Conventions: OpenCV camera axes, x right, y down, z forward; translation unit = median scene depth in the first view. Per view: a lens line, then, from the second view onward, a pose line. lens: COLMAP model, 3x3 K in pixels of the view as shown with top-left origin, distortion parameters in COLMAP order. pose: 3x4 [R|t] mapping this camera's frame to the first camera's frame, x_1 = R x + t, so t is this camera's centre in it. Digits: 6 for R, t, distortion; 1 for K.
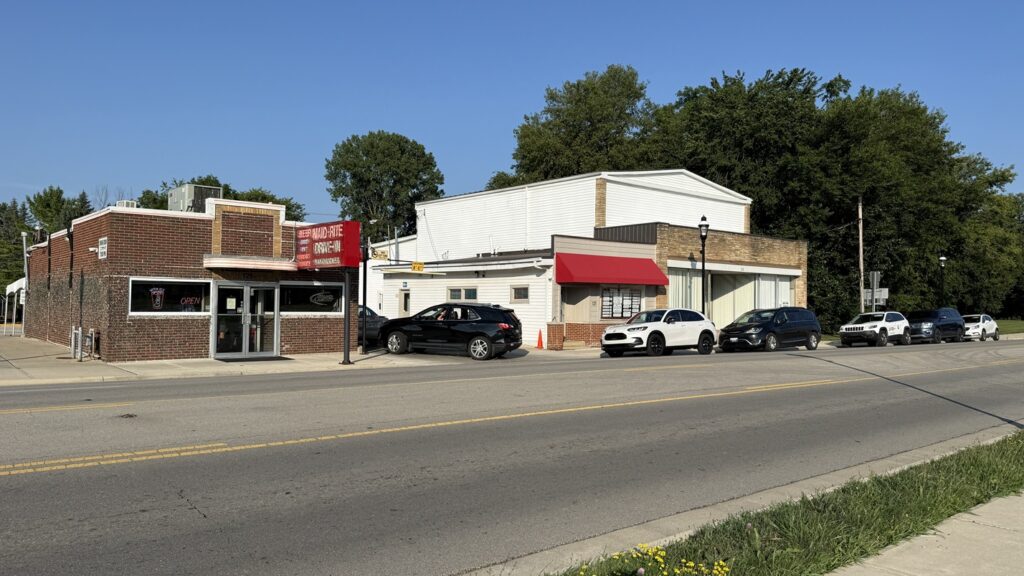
lens RADIAL K [[730.4, 0, 512.6], [0, 730.4, 286.5], [0, 0, 1]] dist [0.004635, -0.004980]
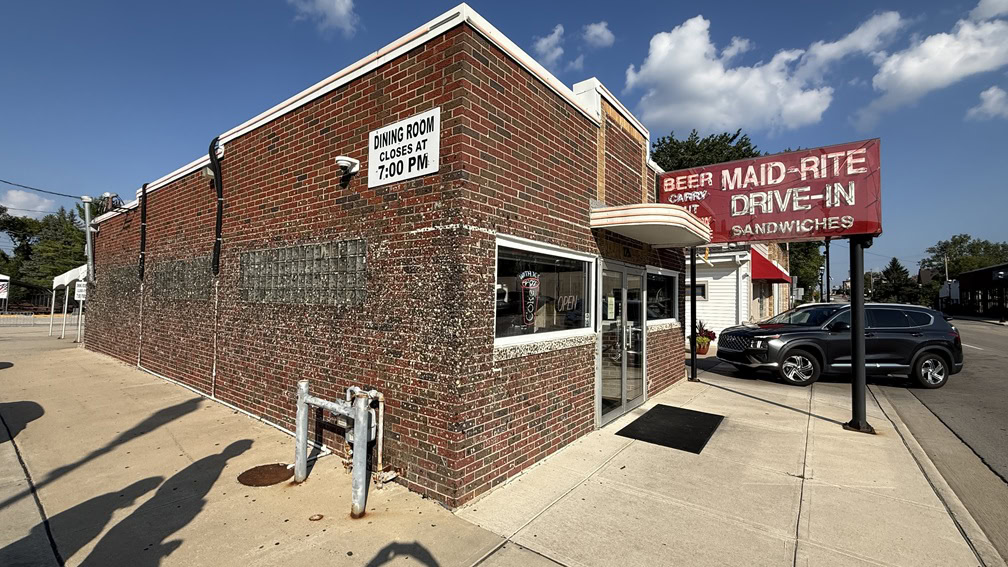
lens RADIAL K [[418.0, 0, 502.7], [0, 418.0, 283.7], [0, 0, 1]] dist [0.001705, 0.000089]
pose [[0.976968, 0.008432, 0.213221, -0.376090], [-0.007293, 0.999955, -0.006130, 0.007089], [-0.213263, 0.004434, 0.976985, 0.542474]]
